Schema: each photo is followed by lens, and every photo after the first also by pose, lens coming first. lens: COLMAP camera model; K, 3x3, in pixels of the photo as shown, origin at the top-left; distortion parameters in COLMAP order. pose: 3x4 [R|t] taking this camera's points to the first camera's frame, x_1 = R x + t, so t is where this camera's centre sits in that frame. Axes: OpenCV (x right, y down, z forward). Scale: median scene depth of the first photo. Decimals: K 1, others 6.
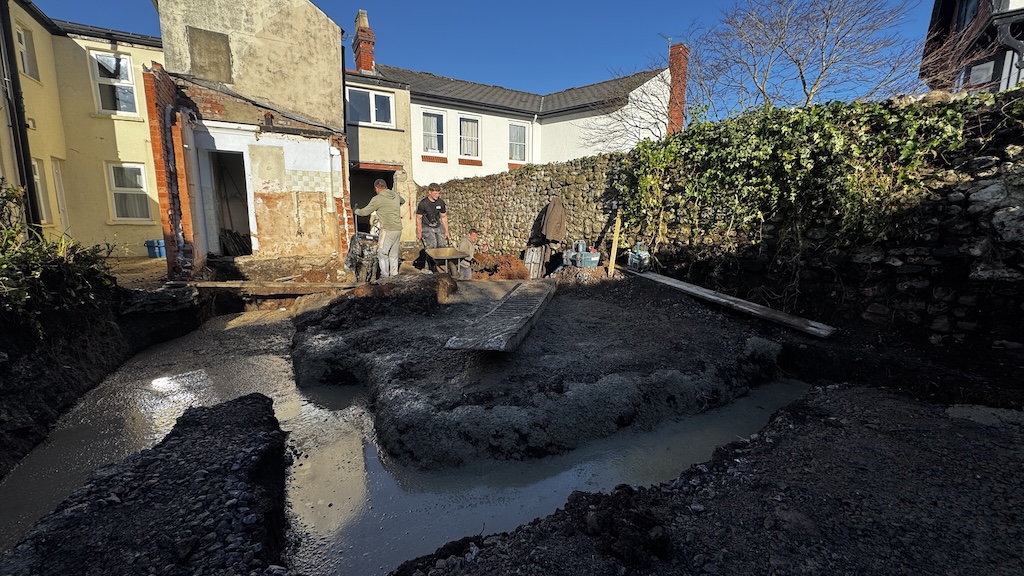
lens RADIAL K [[405.4, 0, 513.4], [0, 405.4, 288.9], [0, 0, 1]] dist [-0.002630, -0.000291]
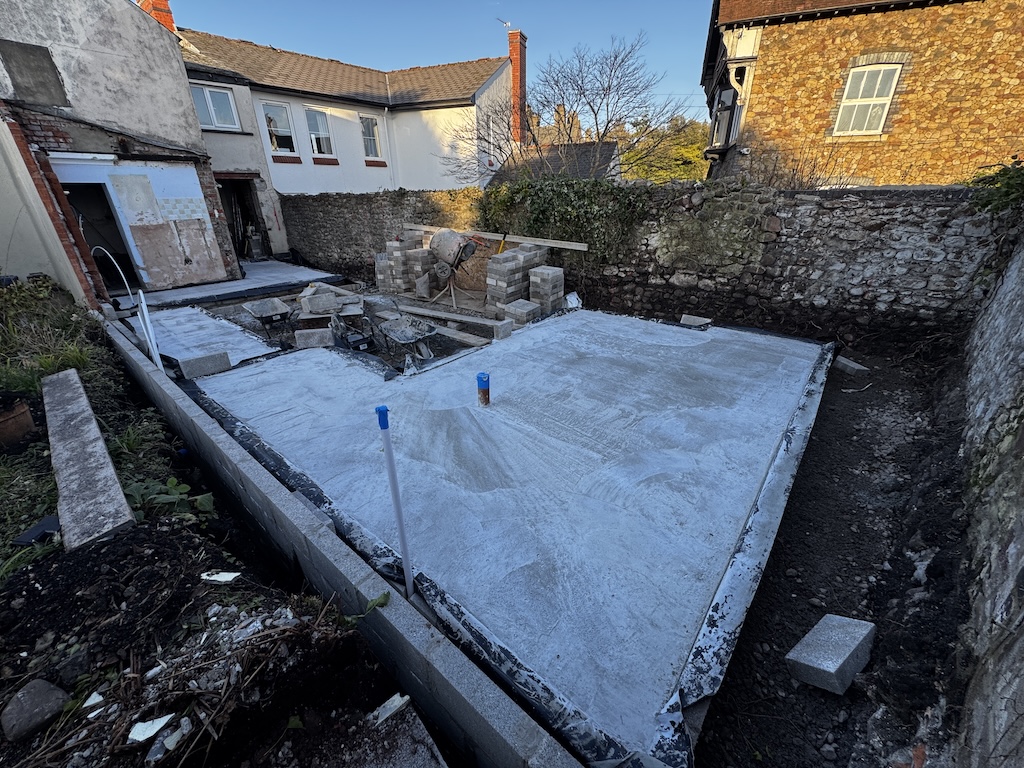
lens RADIAL K [[406.7, 0, 513.3], [0, 406.7, 384.8], [0, 0, 1]] dist [-0.004592, 0.000455]
pose [[0.943896, -0.159301, 0.289282, -0.086808], [0.073630, 0.955430, 0.285887, -0.074534], [-0.321931, -0.248548, 0.913556, -0.342322]]
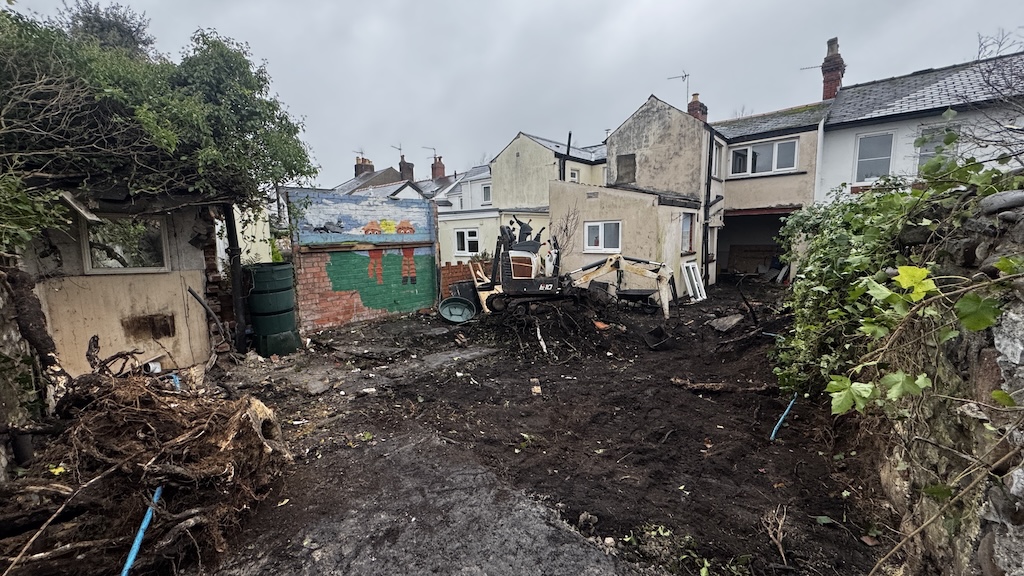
lens RADIAL K [[406.7, 0, 513.4], [0, 406.7, 288.3], [0, 0, 1]] dist [-0.002848, 0.000006]
pose [[0.320404, 0.106266, -0.941302, 0.686888], [-0.128266, 0.989403, 0.068037, -0.127422], [0.938557, 0.098938, 0.330639, 0.044596]]
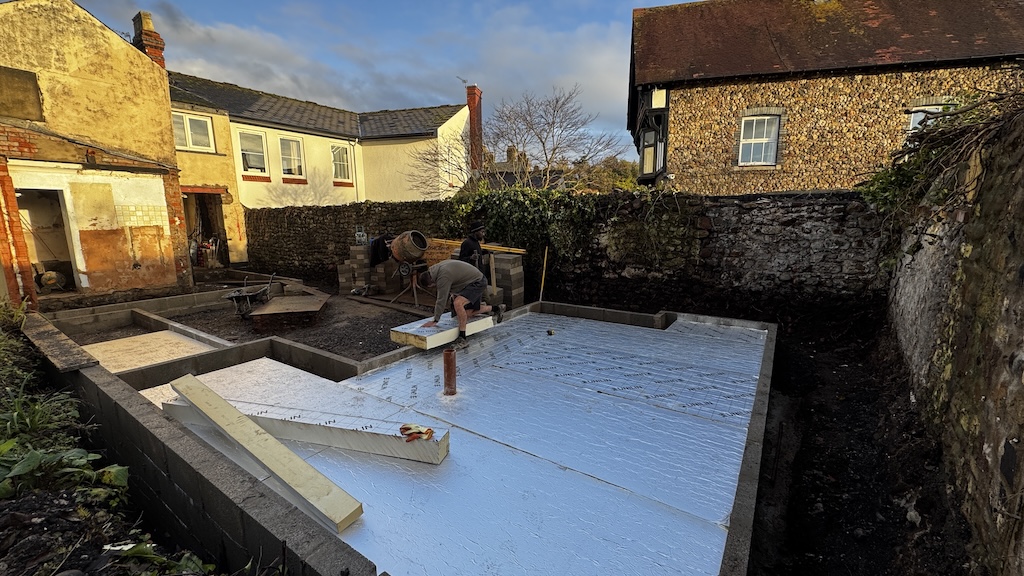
lens RADIAL K [[405.4, 0, 513.4], [0, 405.4, 288.9], [0, 0, 1]] dist [-0.002630, -0.000291]
pose [[0.905273, -0.091106, 0.414947, -0.099835], [0.086302, 0.995806, 0.030358, -0.031504], [-0.415973, 0.008328, 0.909339, -0.345140]]
